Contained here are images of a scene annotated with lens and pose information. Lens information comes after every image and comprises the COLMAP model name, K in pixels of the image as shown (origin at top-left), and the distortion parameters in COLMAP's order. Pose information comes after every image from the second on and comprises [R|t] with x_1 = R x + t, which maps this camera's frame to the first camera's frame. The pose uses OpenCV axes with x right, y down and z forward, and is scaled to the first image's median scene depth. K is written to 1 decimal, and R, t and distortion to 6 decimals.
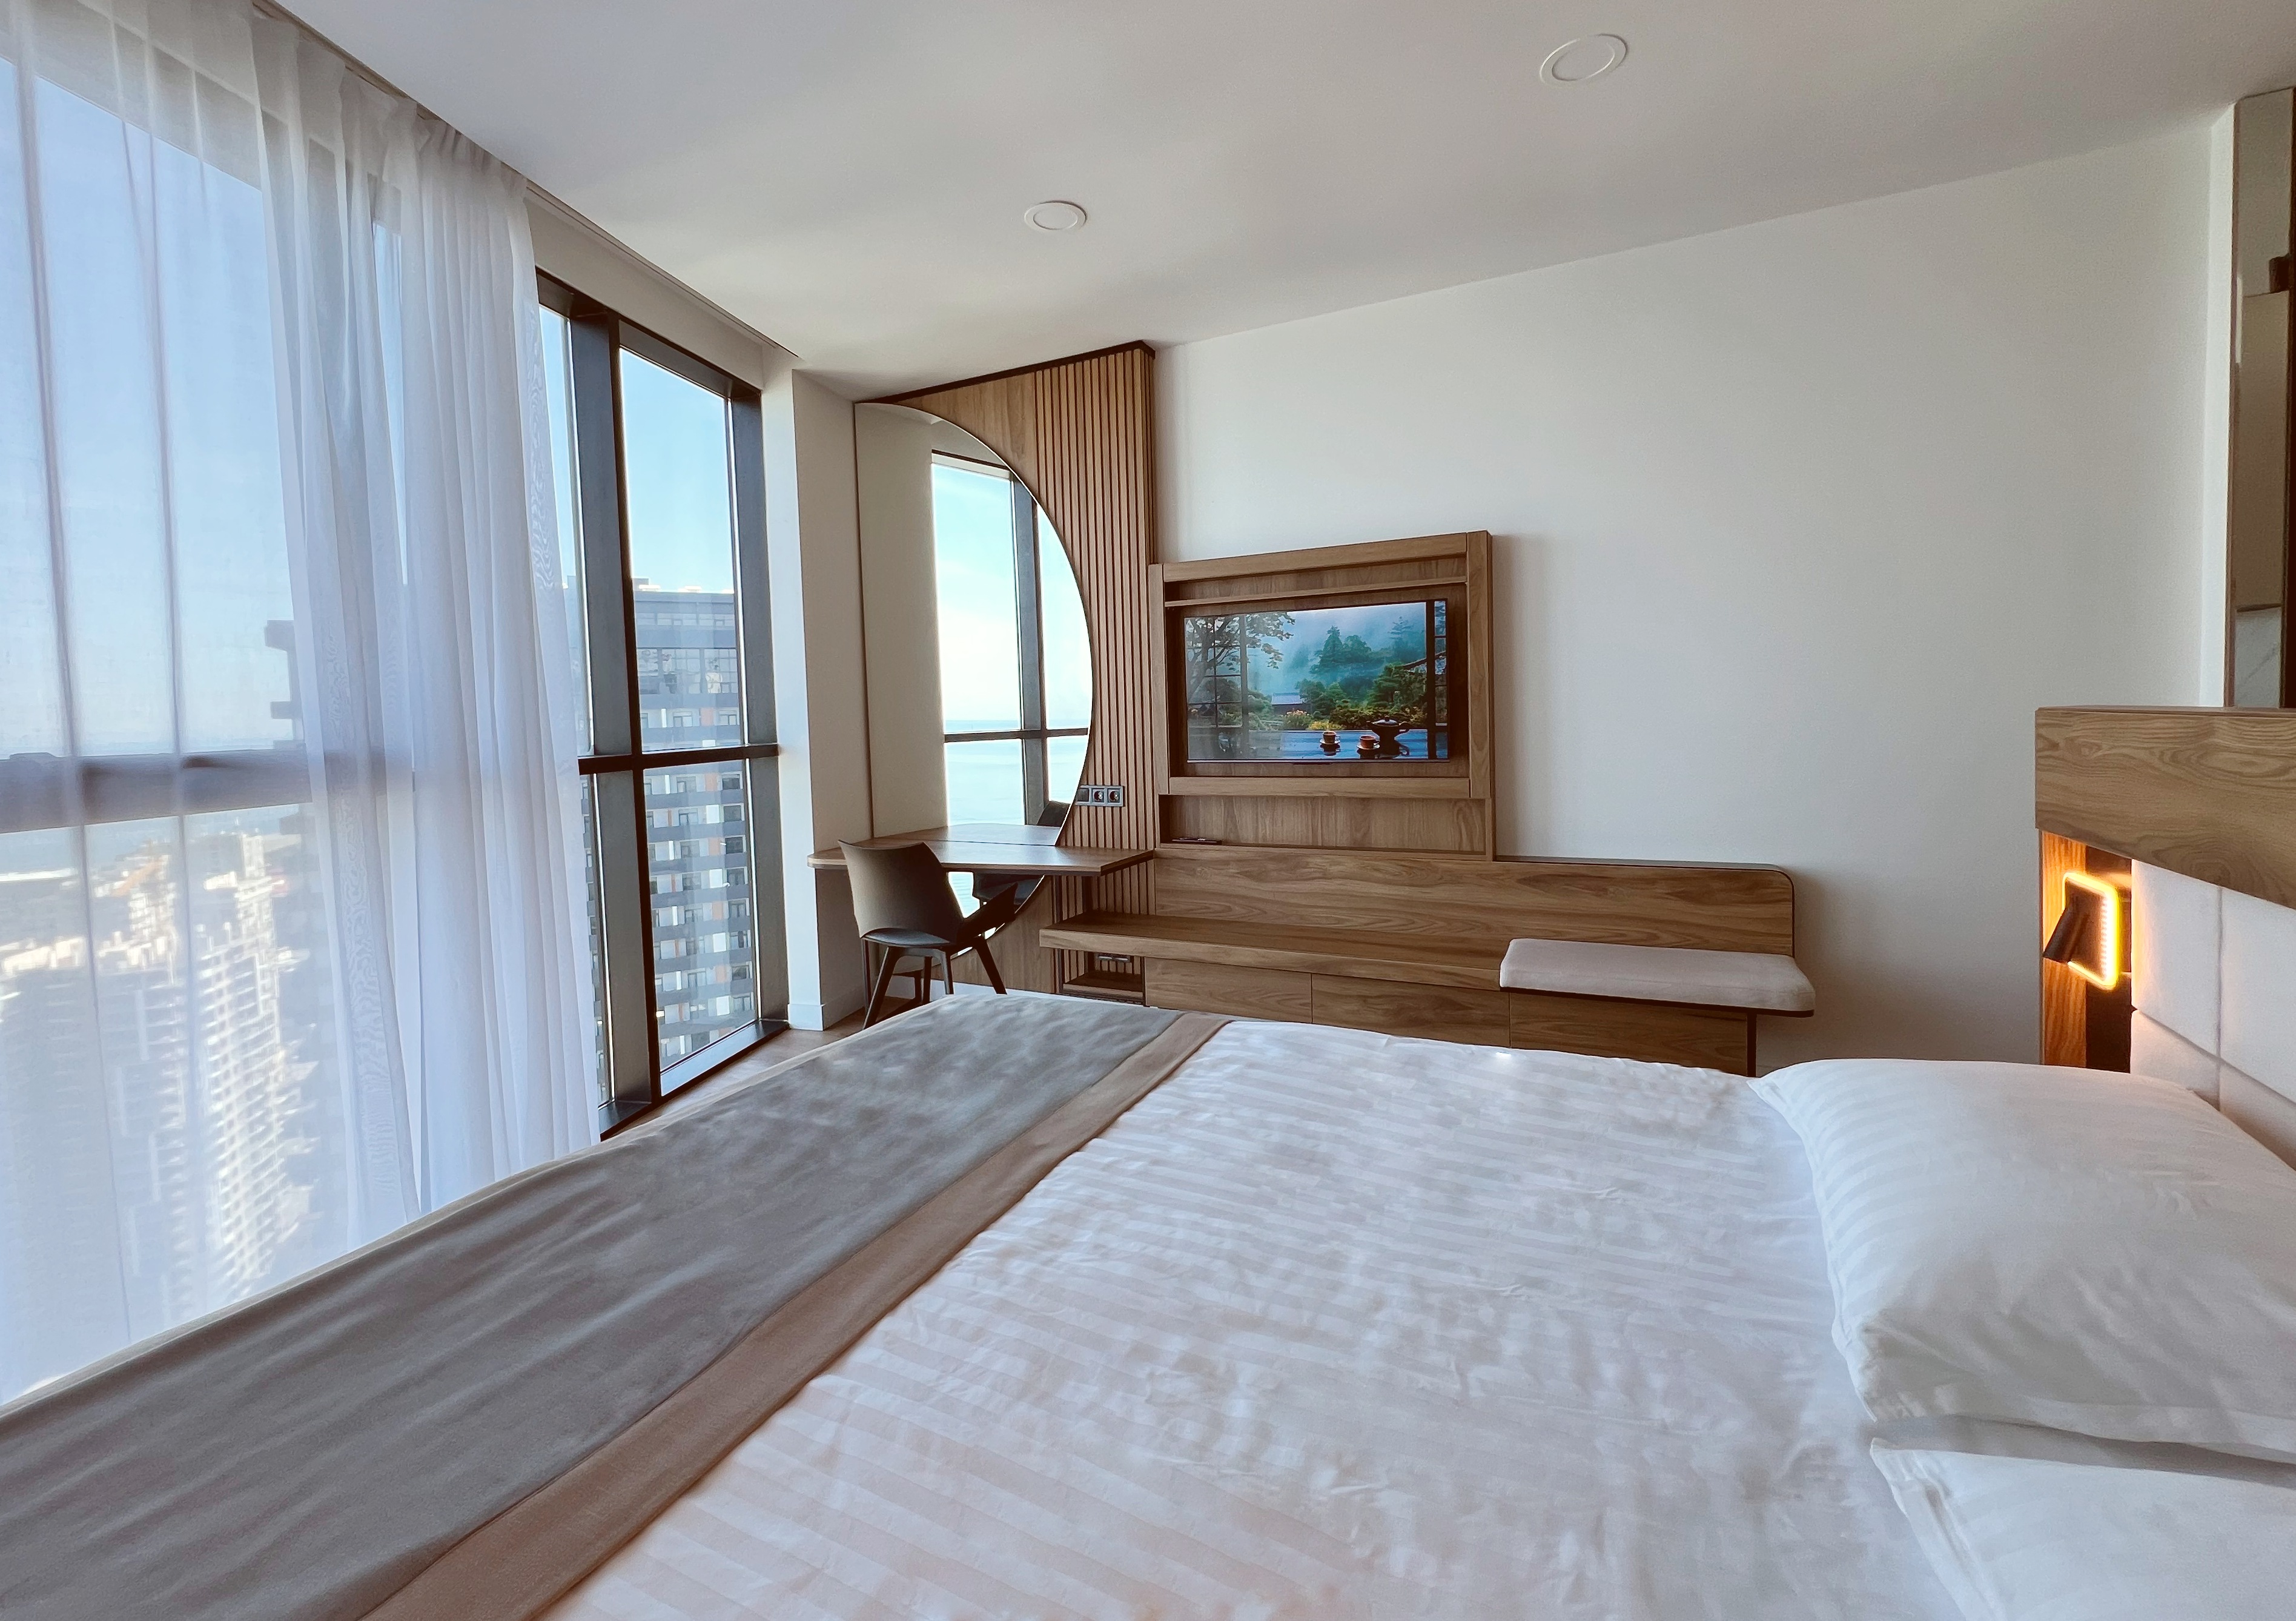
lens RADIAL K [[956.1, 0, 1144.8], [0, 956.1, 767.4], [0, 0, 1]] dist [-0.000832, -0.000232]
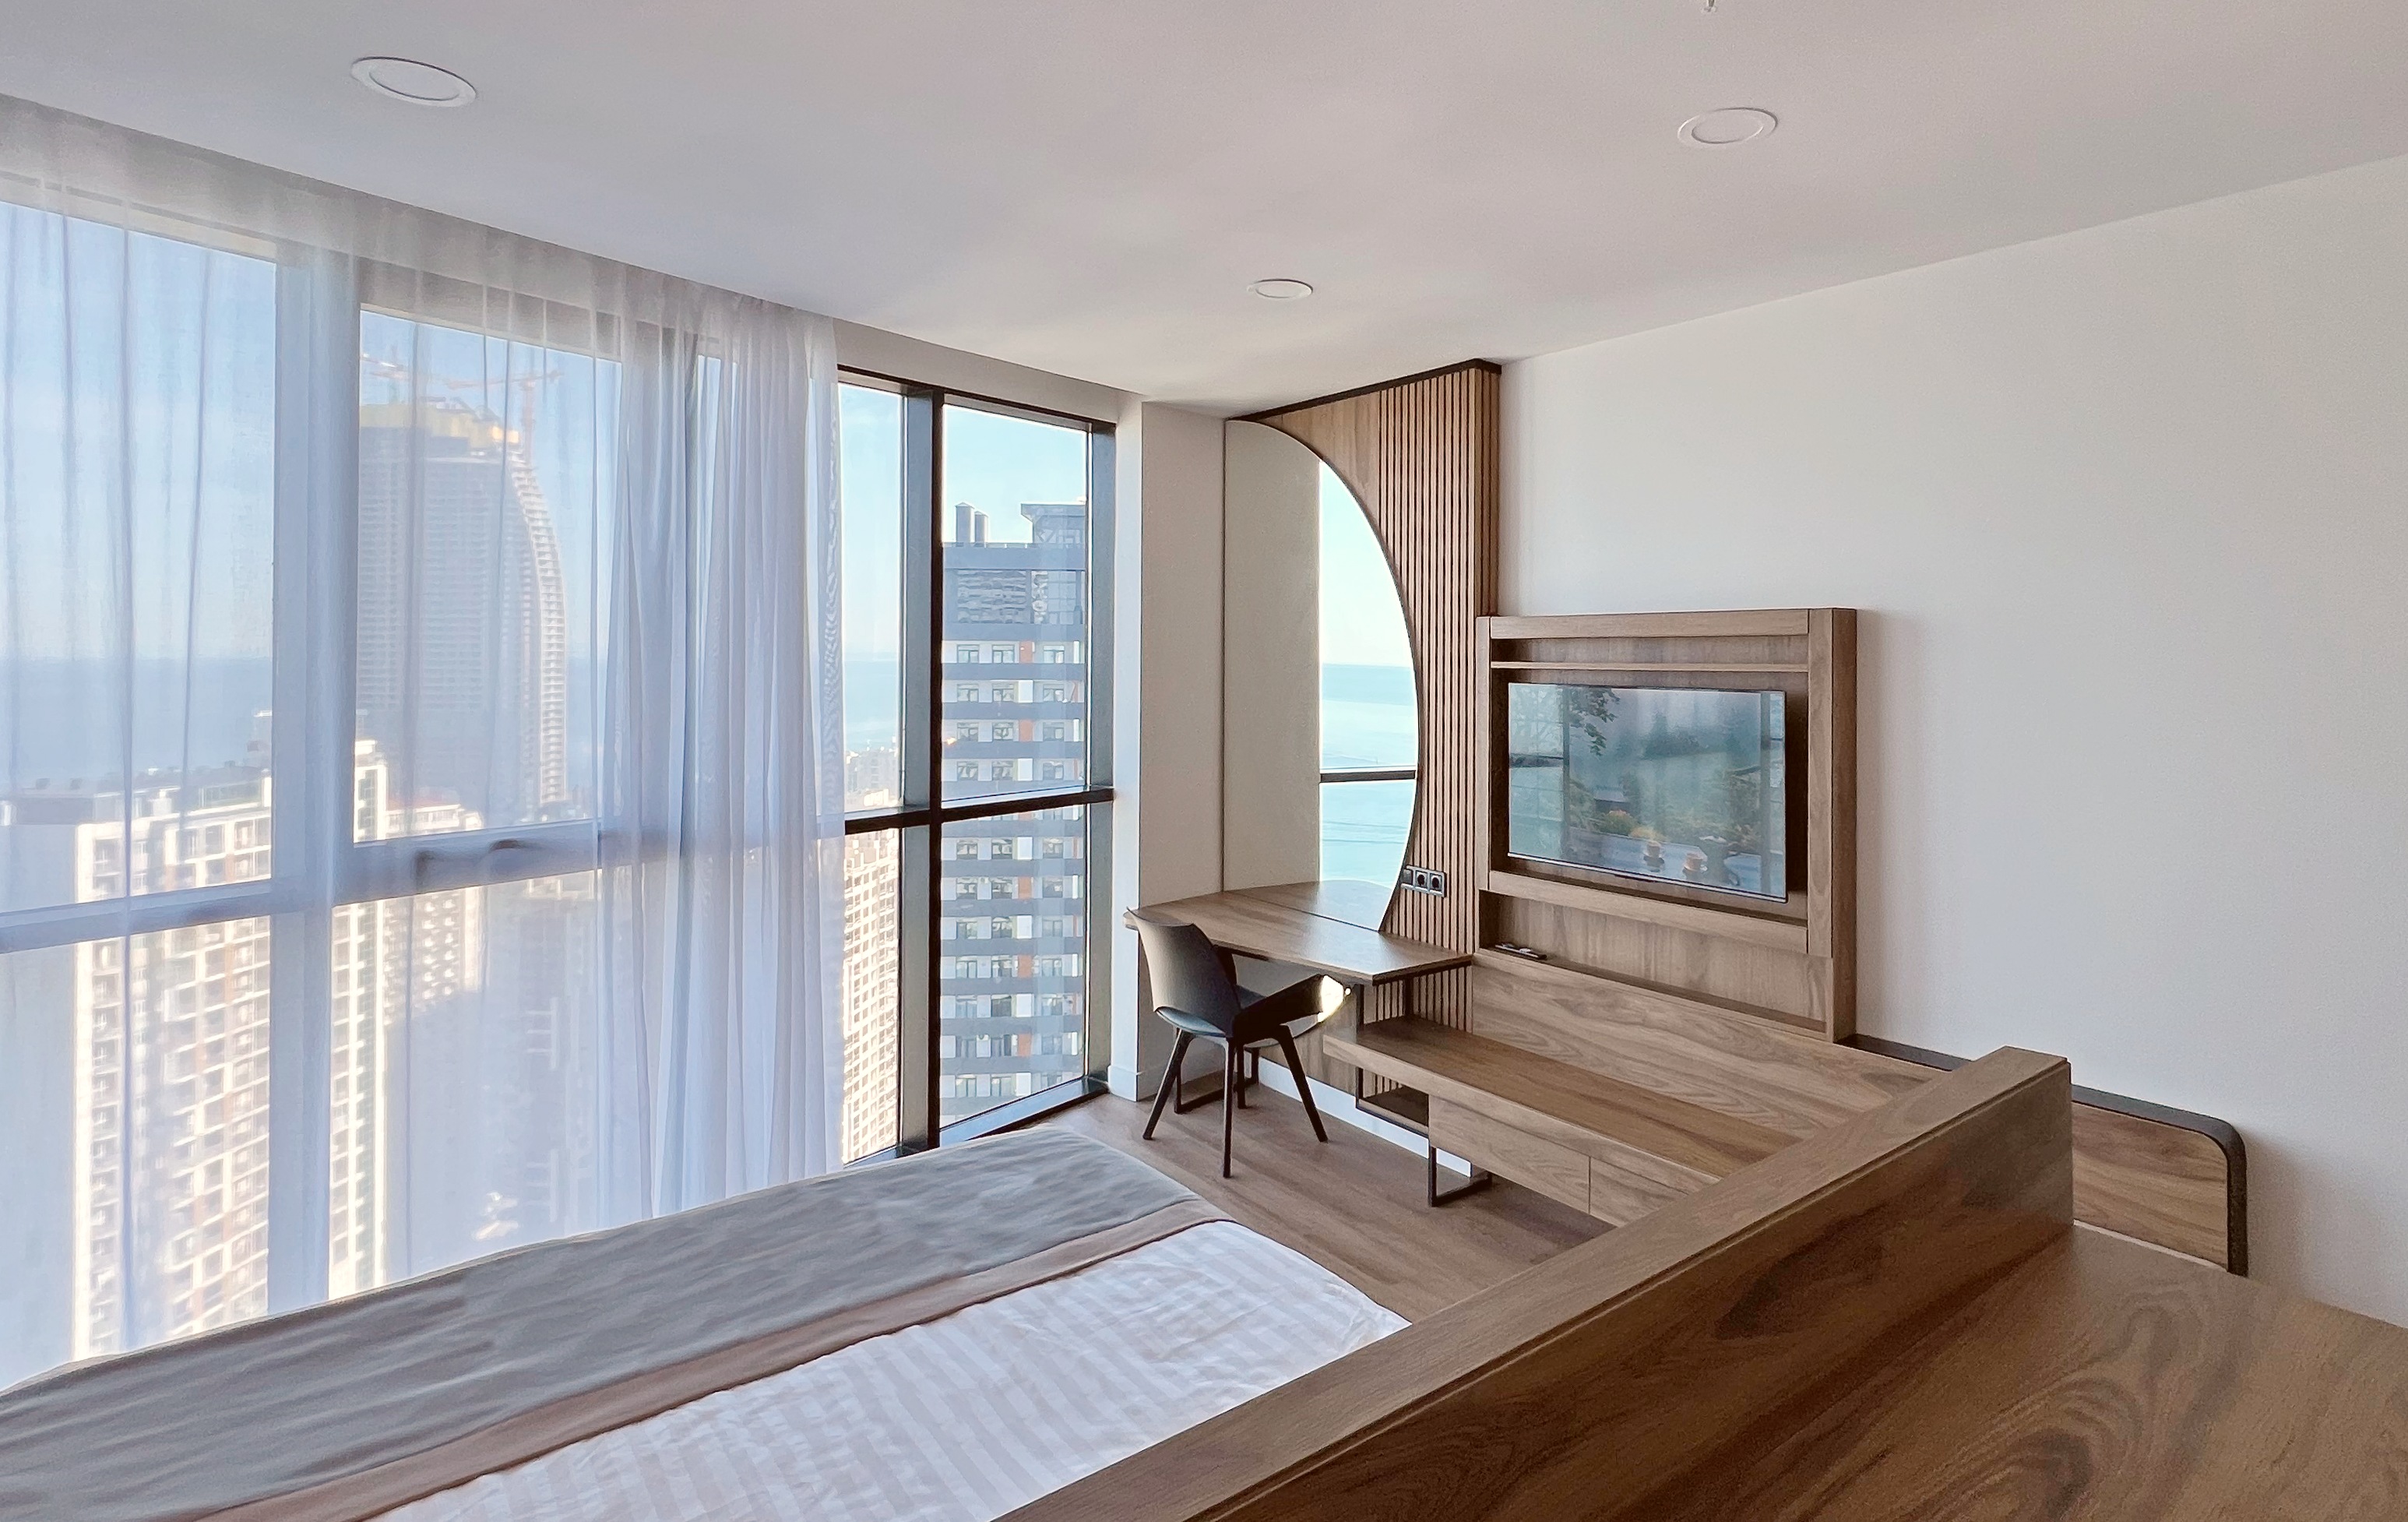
lens RADIAL K [[1249.6, 0, 1385.9], [0, 1249.6, 667.3], [0, 0, 1]] dist [-0.001492, -0.000112]
pose [[0.922319, 0.042376, -0.384098, 0.357641], [-0.059723, 0.997658, -0.033342, -0.126396], [0.381786, 0.053691, 0.922690, -0.049083]]
